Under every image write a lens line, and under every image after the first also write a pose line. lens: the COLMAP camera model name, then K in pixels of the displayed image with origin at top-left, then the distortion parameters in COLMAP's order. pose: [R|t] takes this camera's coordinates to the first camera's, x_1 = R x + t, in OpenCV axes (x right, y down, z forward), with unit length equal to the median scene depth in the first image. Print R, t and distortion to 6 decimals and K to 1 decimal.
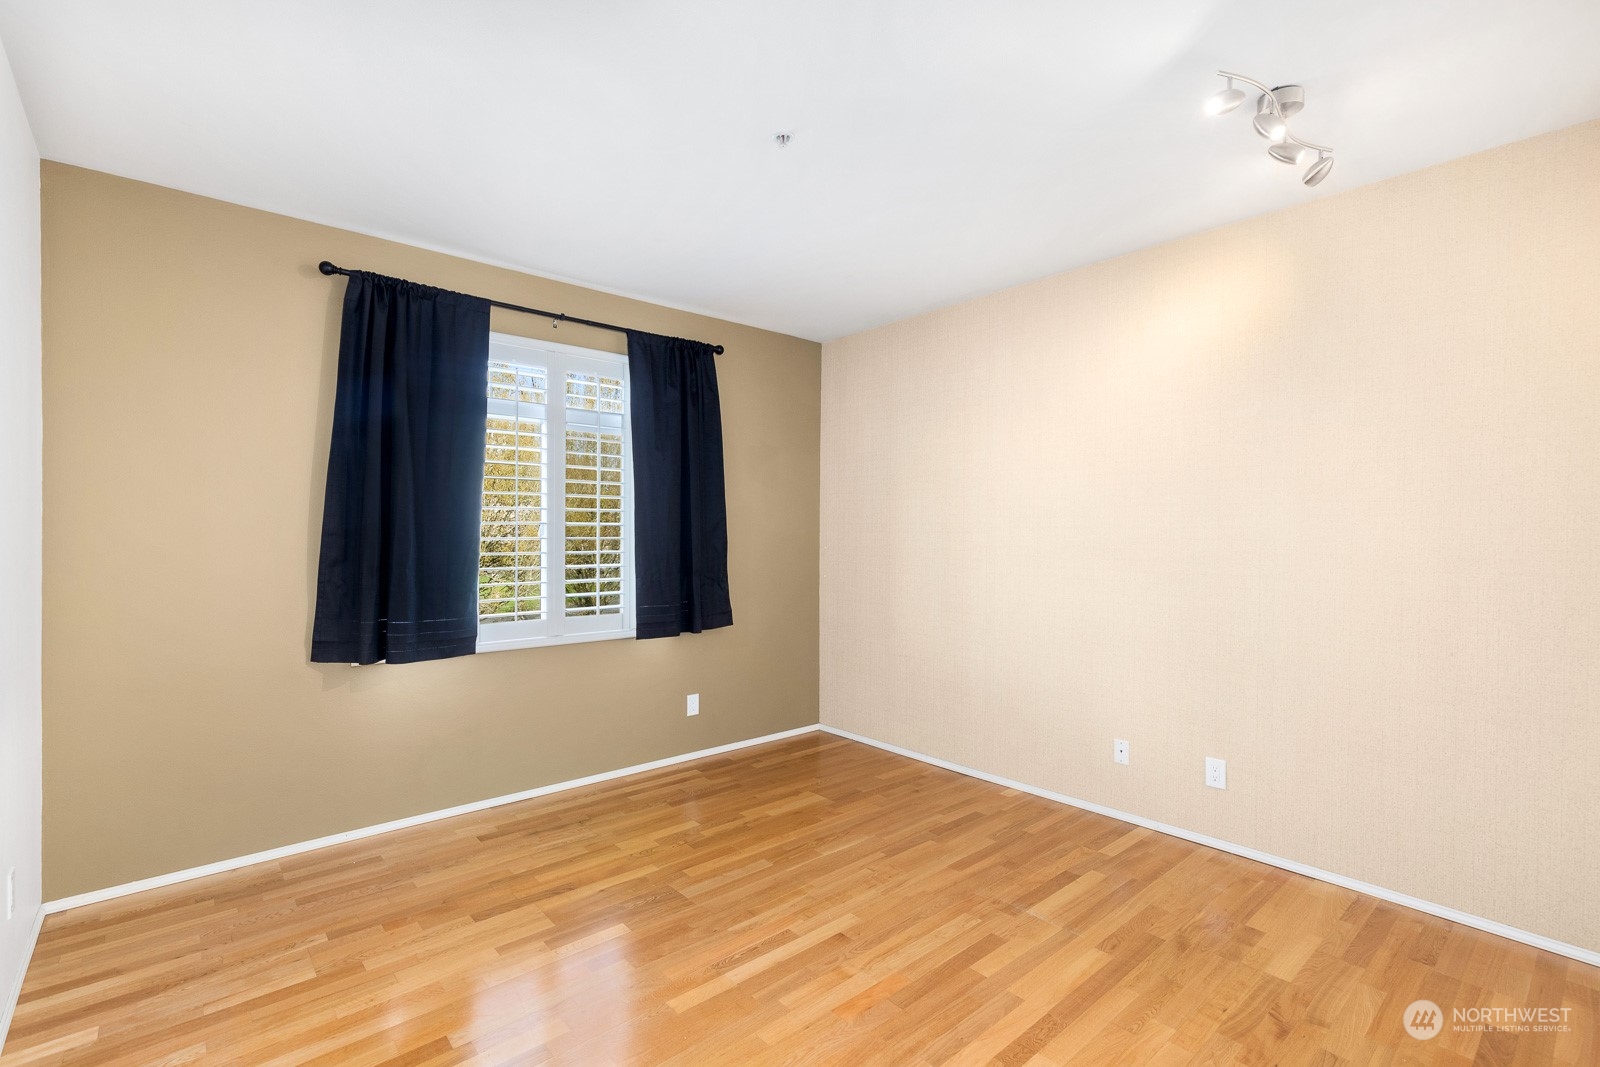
lens RADIAL K [[726.9, 0, 798.8], [0, 726.9, 540.5], [0, 0, 1]] dist [0.007427, -0.000614]
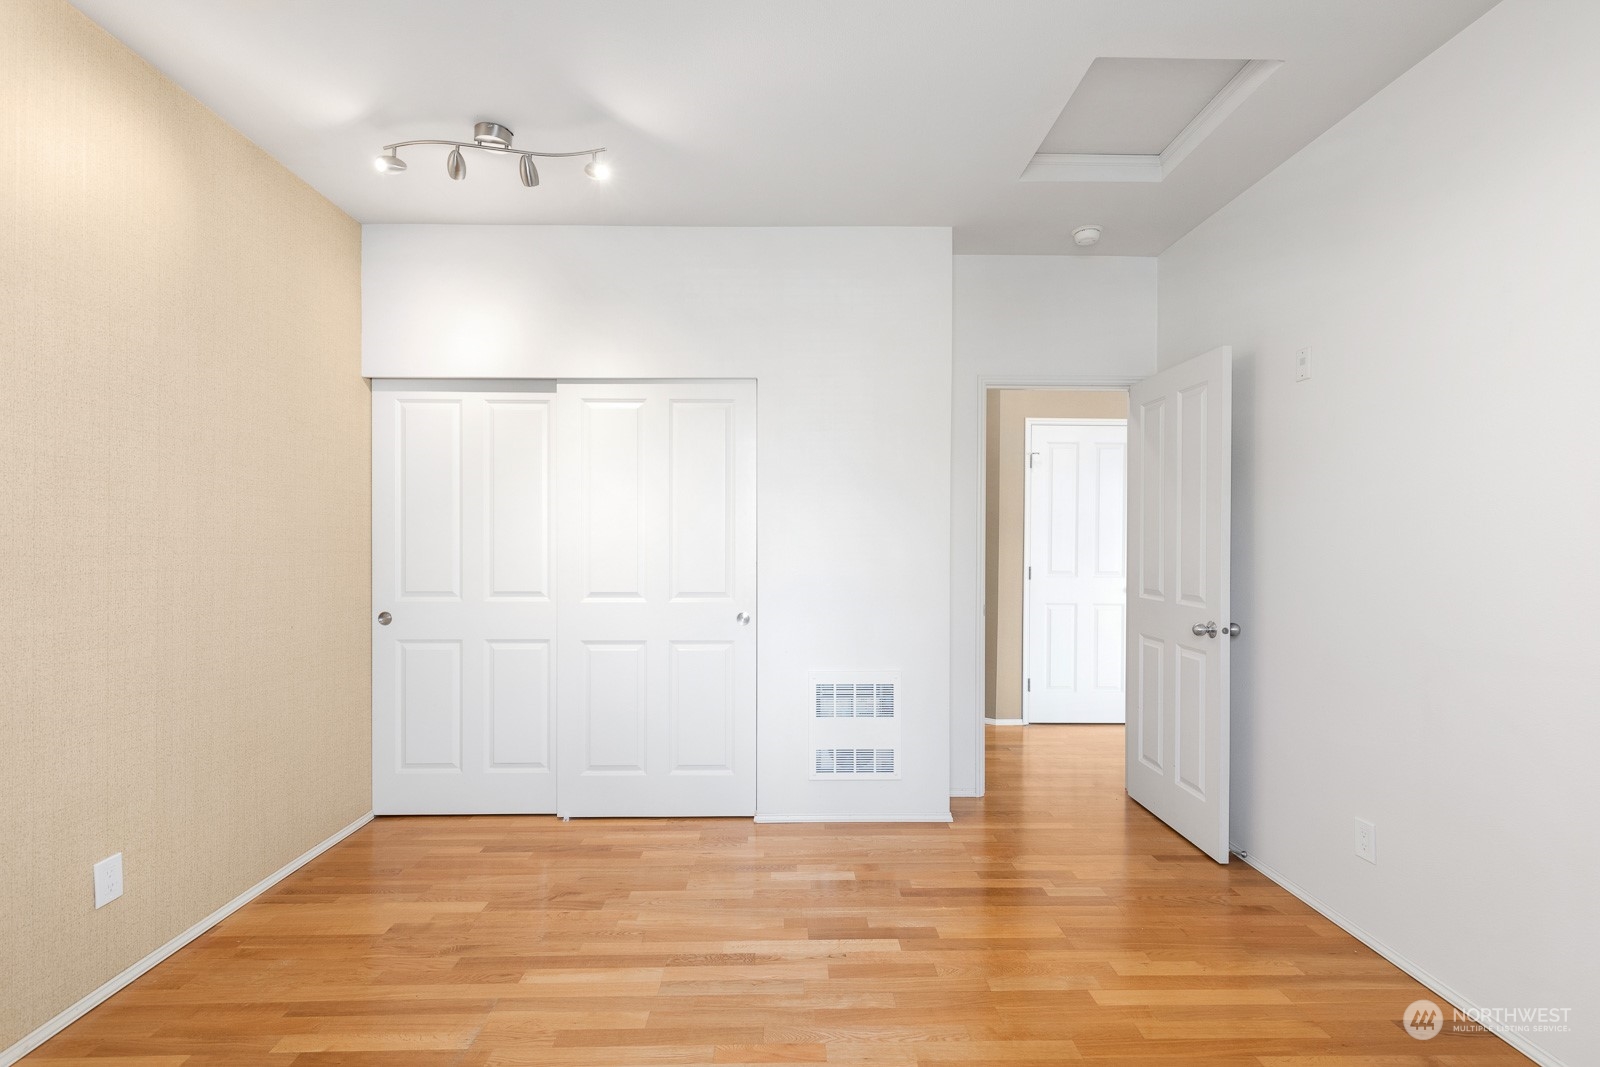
lens RADIAL K [[726.9, 0, 798.8], [0, 726.9, 540.5], [0, 0, 1]] dist [0.007427, -0.000614]
pose [[-0.768469, -0.001115, 0.639887, -0.416369], [0.005230, 0.999954, 0.008023, 0.021421], [-0.639866, 0.009512, -0.768428, 1.460250]]
